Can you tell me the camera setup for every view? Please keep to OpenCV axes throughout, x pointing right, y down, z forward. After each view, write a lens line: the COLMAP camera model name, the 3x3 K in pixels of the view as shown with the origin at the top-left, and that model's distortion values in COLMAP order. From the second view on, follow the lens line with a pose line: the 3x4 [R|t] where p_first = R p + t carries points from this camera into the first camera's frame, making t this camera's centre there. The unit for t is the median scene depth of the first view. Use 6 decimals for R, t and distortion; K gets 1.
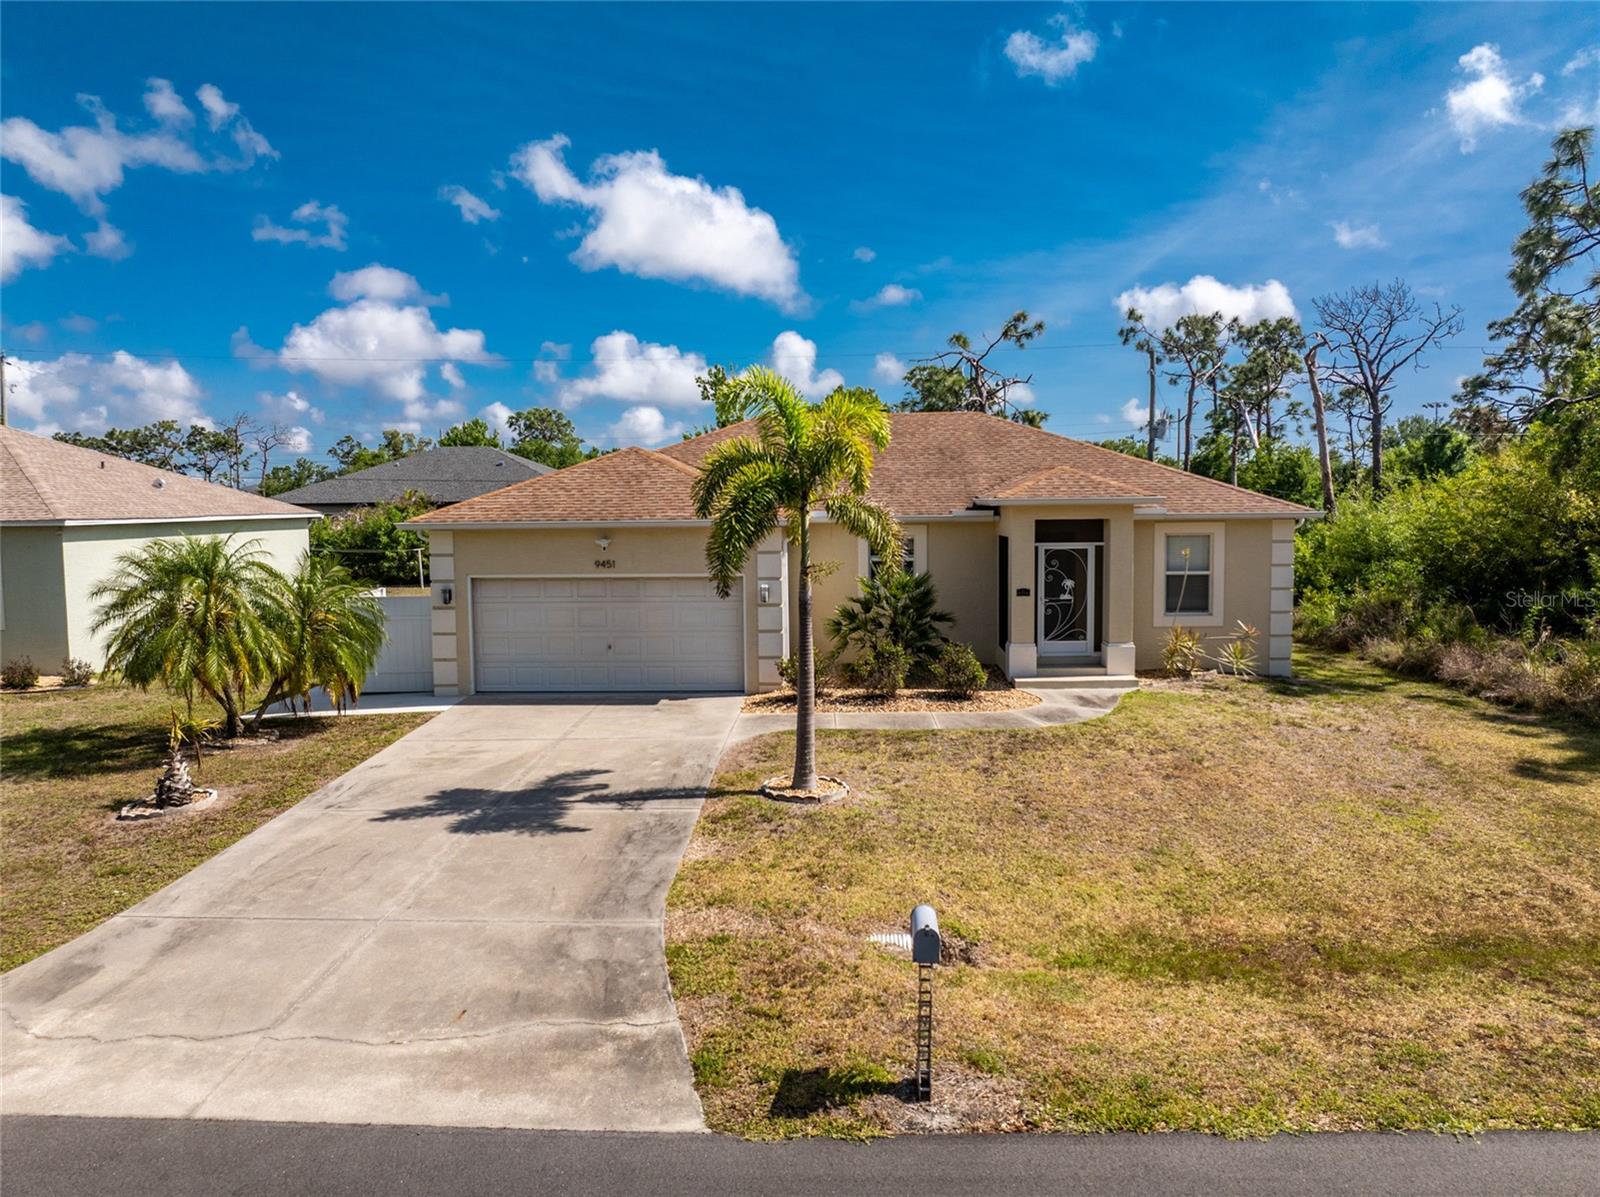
lens RADIAL K [[1130.1, 0, 800.4], [0, 1130.1, 589.9], [0, 0, 1]] dist [-0.055942, 0.032255]
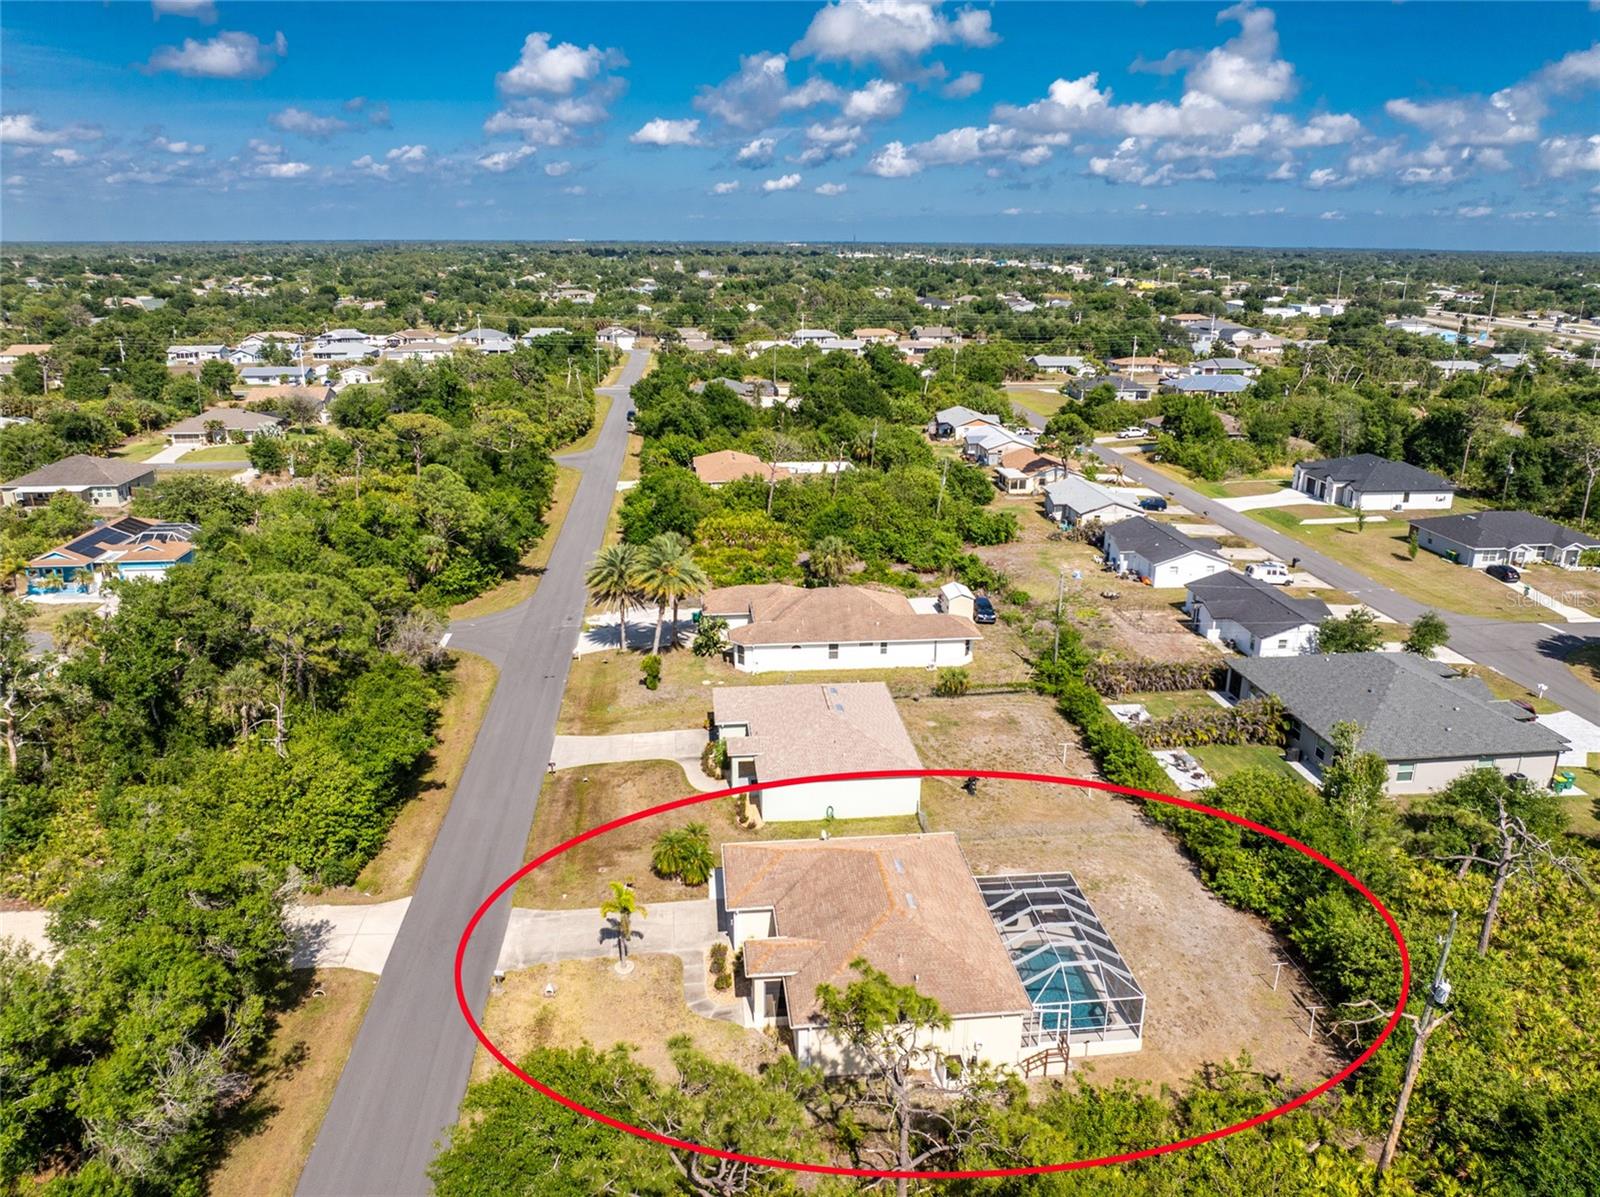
lens RADIAL K [[1114.9, 0, 801.9], [0, 1114.9, 600.6], [0, 0, 1]] dist [-0.013645, -0.007819]
pose [[0.139181, 0.317855, -0.937868, 3.889096], [-0.087421, 0.947332, 0.308090, -2.701103], [0.986401, 0.039109, 0.159638, 0.950867]]
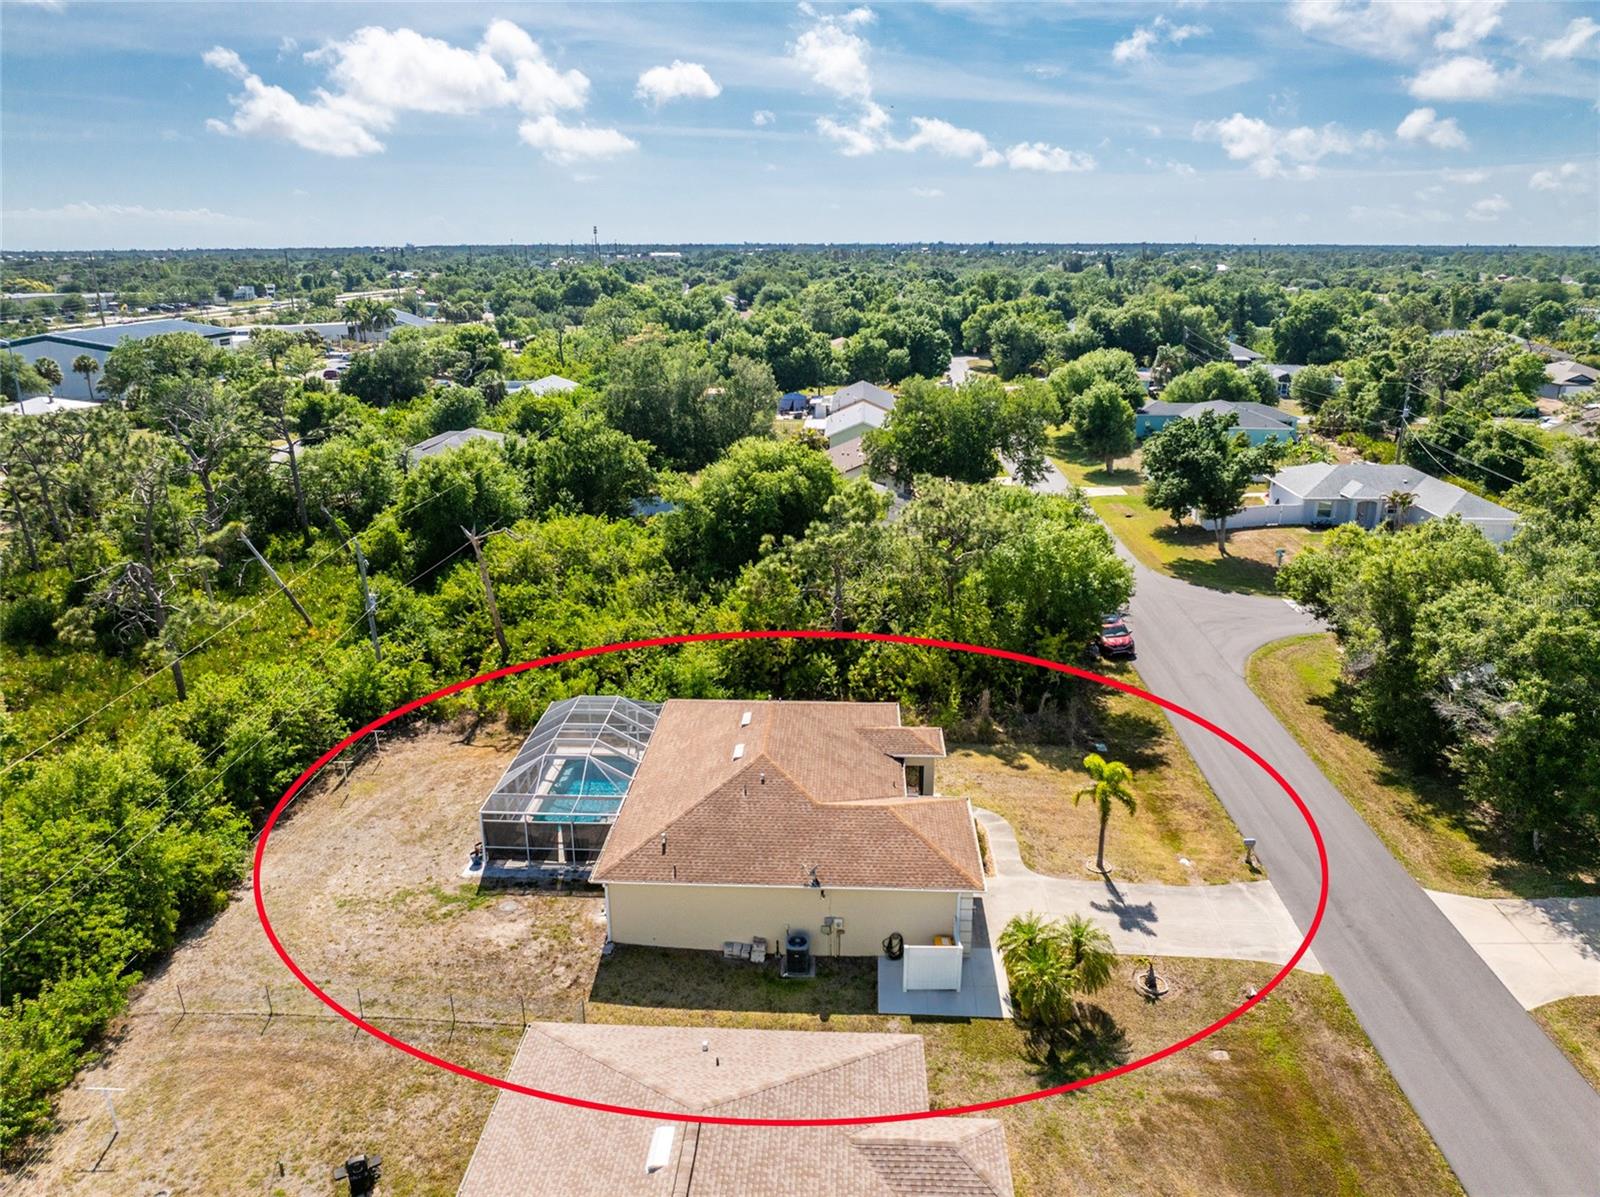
lens RADIAL K [[1123.0, 0, 804.2], [0, 1123.0, 596.2], [0, 0, 1]] dist [-0.023566, -0.033610]
pose [[0.009999, -0.291601, 0.956488, -3.117153], [0.079055, 0.953772, 0.289947, -1.720300], [-0.996820, 0.072716, 0.032589, 1.765052]]
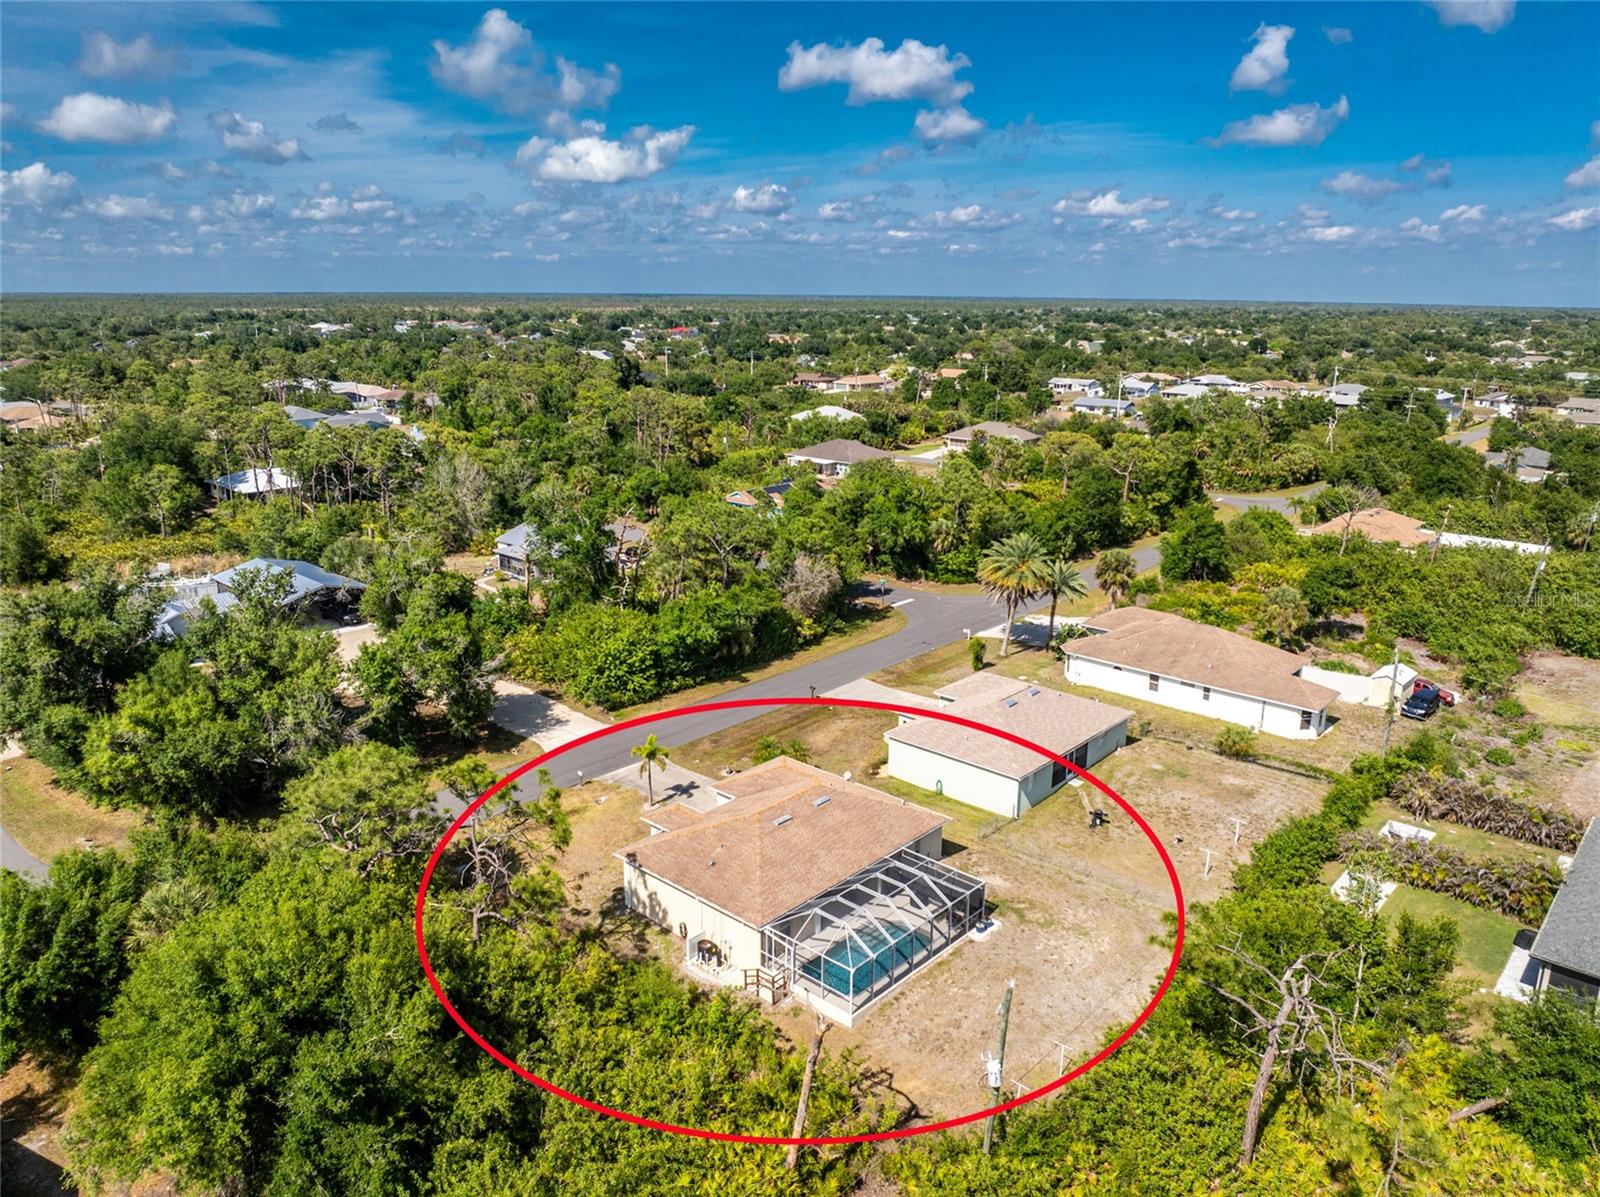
lens RADIAL K [[1125.8, 0, 806.1], [0, 1125.8, 628.3], [0, 0, 1]] dist [-0.040280, 0.003081]
pose [[-0.644065, 0.225222, -0.731065, 3.486144], [-0.062341, 0.937044, 0.343601, -2.694918], [0.762426, 0.266877, -0.589476, 4.762482]]
